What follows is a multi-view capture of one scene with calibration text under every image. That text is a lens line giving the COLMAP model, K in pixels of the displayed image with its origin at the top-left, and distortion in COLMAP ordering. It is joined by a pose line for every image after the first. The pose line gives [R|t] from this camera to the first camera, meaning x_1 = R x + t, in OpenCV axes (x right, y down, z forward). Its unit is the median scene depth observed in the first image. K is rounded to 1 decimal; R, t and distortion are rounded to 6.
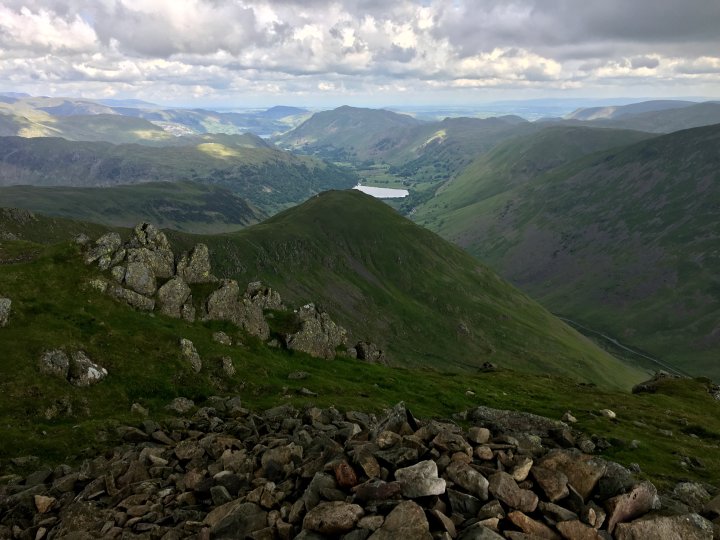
lens RADIAL K [[1026.6, 0, 360.0], [0, 1026.6, 270.0], [0, 0, 1]] dist [0.031198, 0.003536]
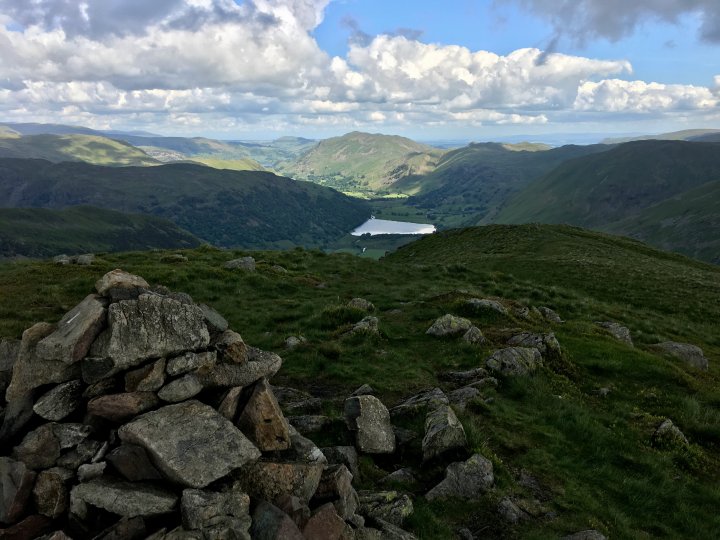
lens RADIAL K [[1026.6, 0, 360.0], [0, 1026.6, 270.0], [0, 0, 1]] dist [0.031198, 0.003536]
pose [[0.999946, 0.006370, -0.008247, -0.004995], [-0.006638, 0.999436, -0.032905, -0.018326], [0.008033, 0.032958, 0.999424, 0.232126]]
